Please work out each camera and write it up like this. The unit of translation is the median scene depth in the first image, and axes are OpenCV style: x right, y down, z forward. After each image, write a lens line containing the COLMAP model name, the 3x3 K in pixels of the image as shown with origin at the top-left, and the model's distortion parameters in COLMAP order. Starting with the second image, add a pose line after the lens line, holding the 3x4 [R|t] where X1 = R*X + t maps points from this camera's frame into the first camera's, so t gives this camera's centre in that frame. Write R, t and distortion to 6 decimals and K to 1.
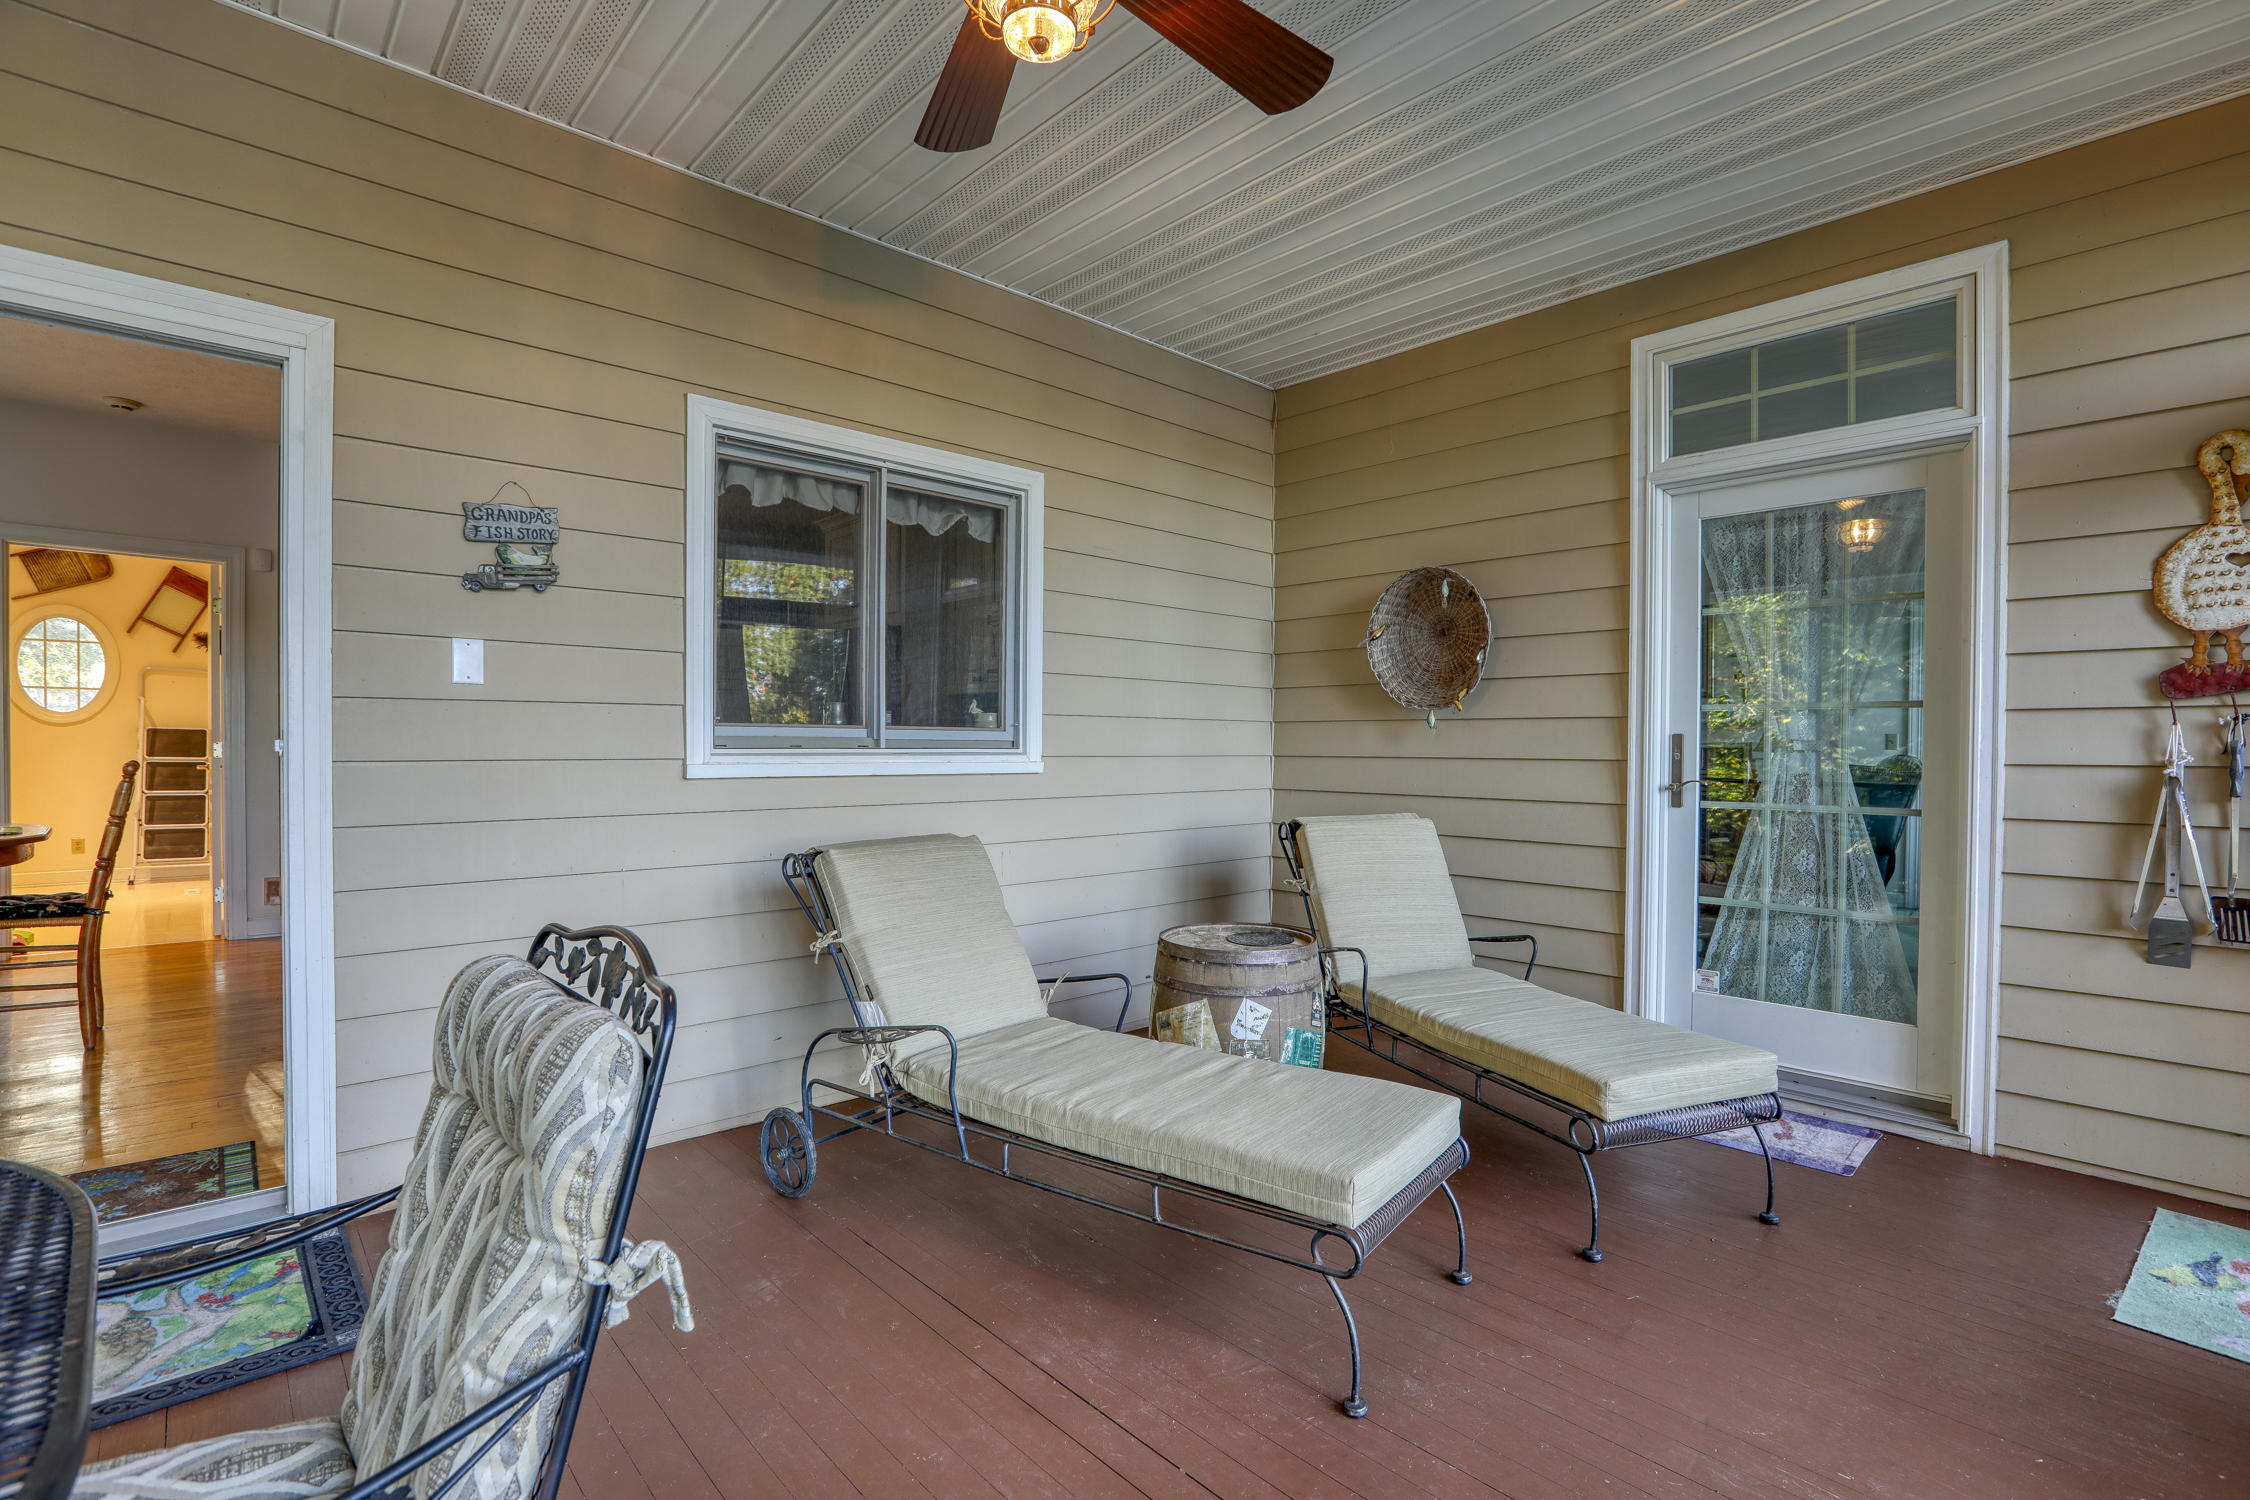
lens RADIAL K [[1044.0, 0, 1135.7], [0, 1044.0, 752.0], [0, 0, 1]] dist [-0.037733, 0.010016]
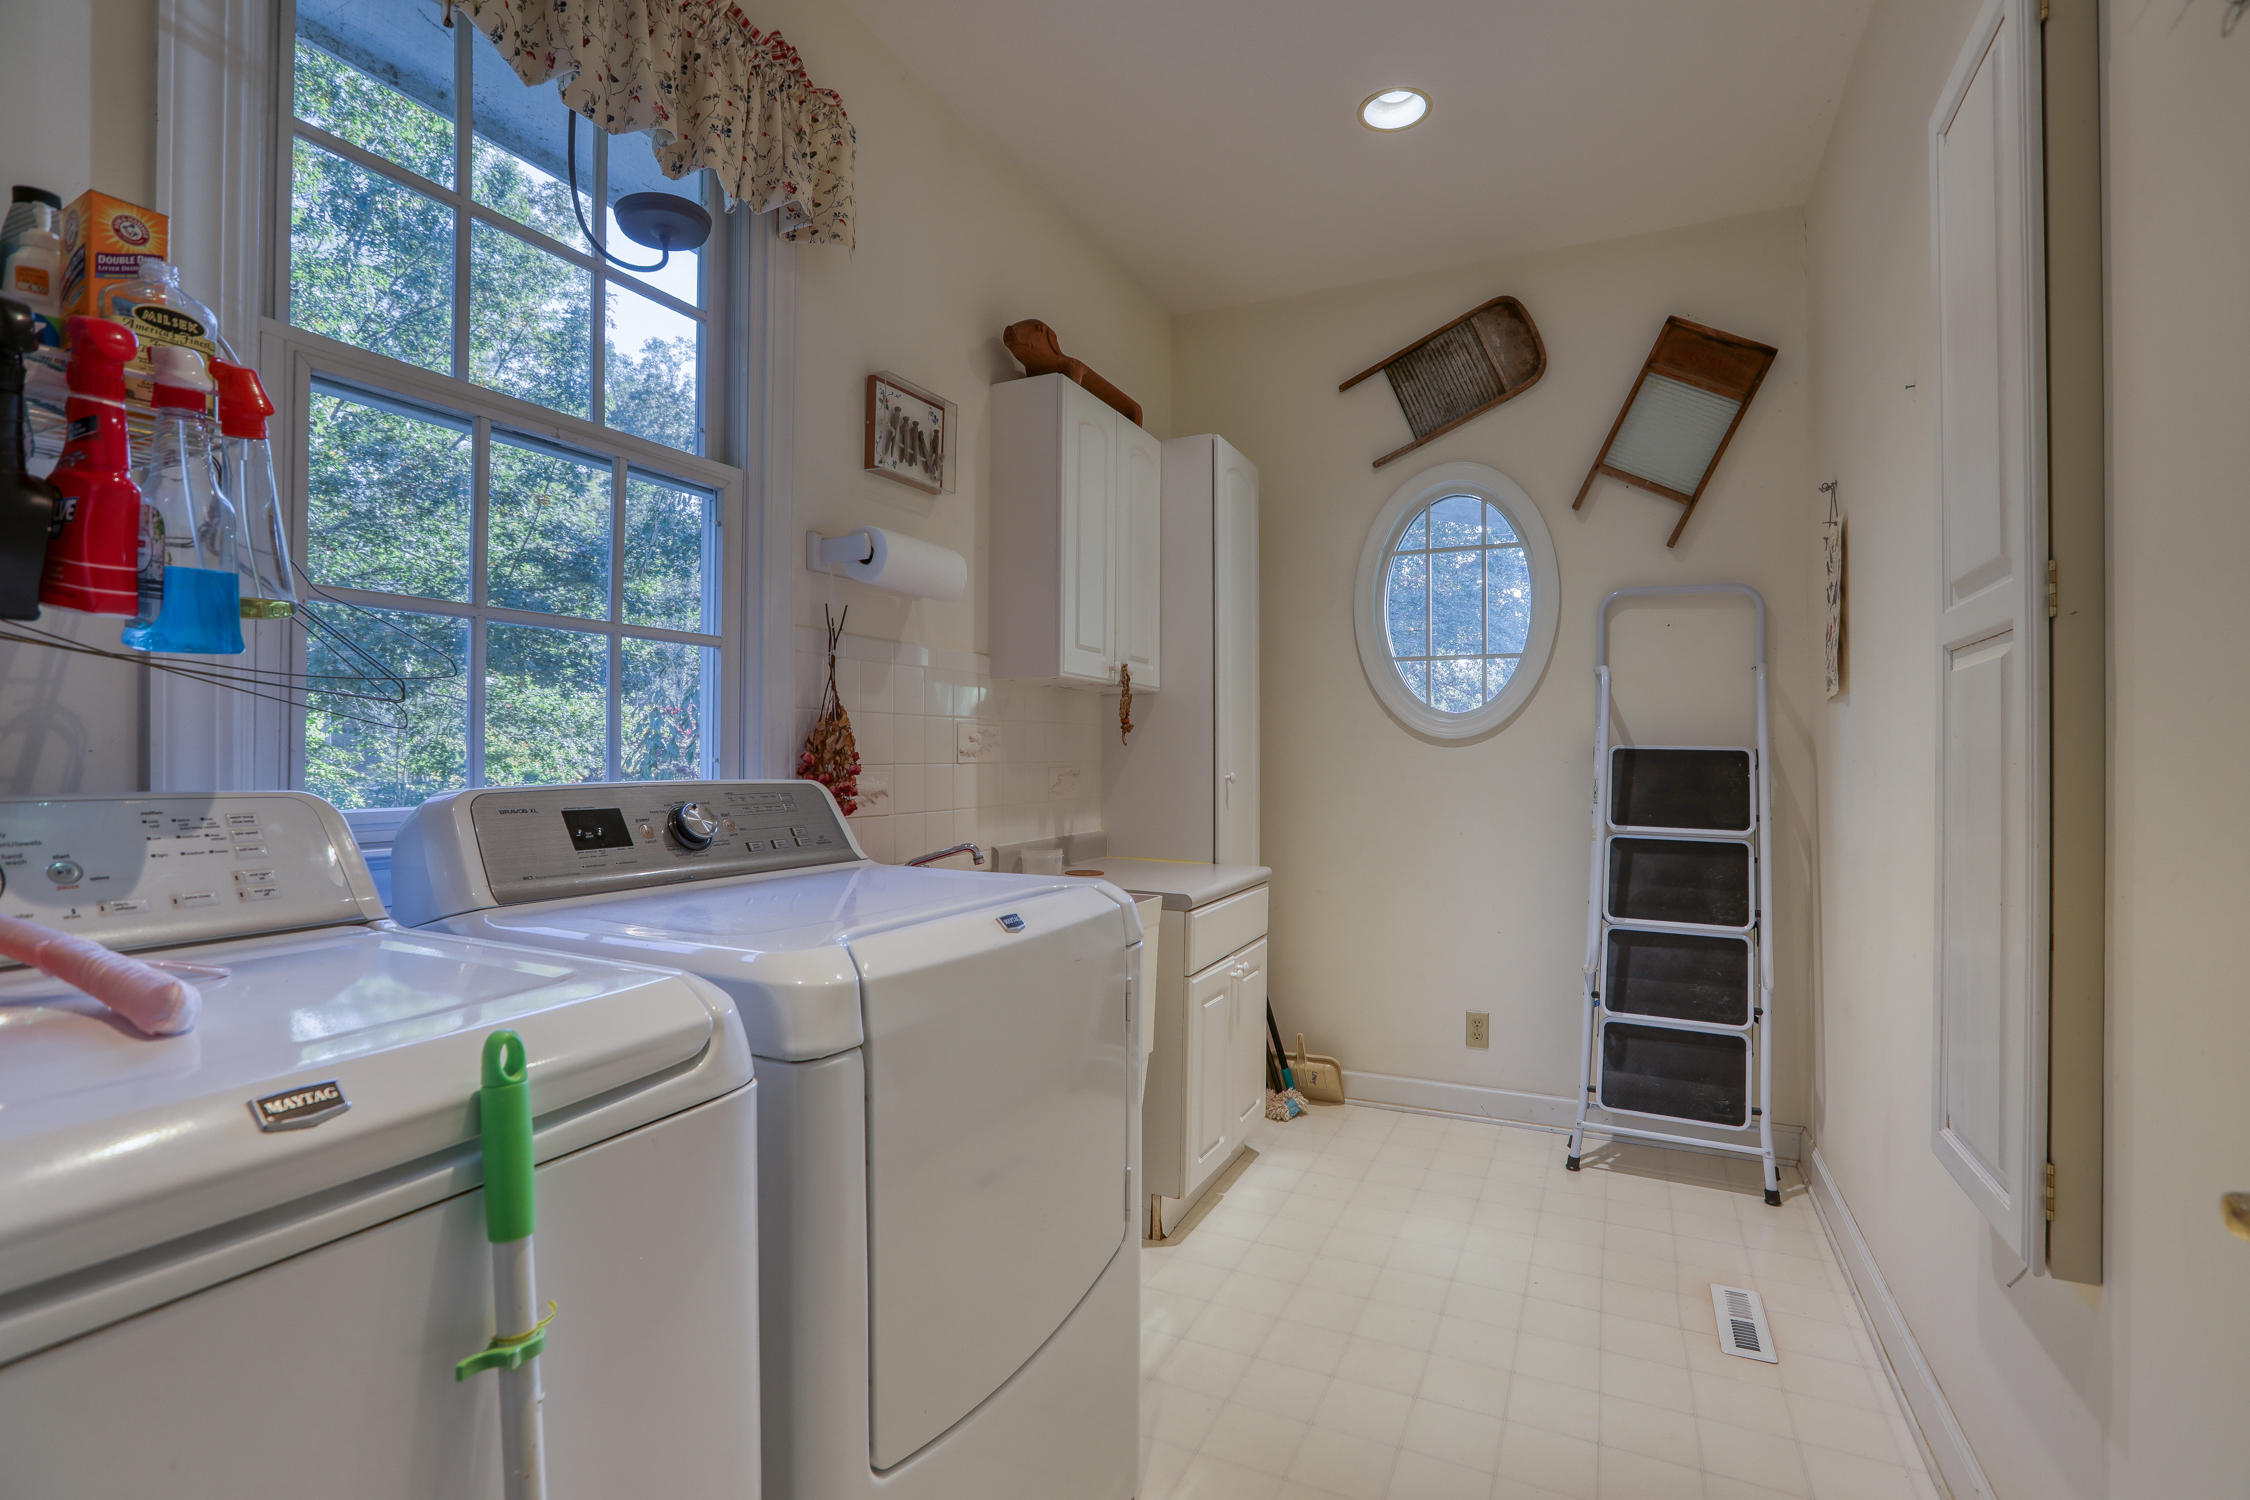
lens RADIAL K [[1044.0, 0, 1134.4], [0, 1044.0, 748.7], [0, 0, 1]] dist [-0.037733, 0.010016]
pose [[0.353468, -0.004470, -0.935436, -1.544270], [-0.010558, 0.999906, -0.008767, -0.040350], [0.935387, 0.012975, 0.353387, 1.594066]]
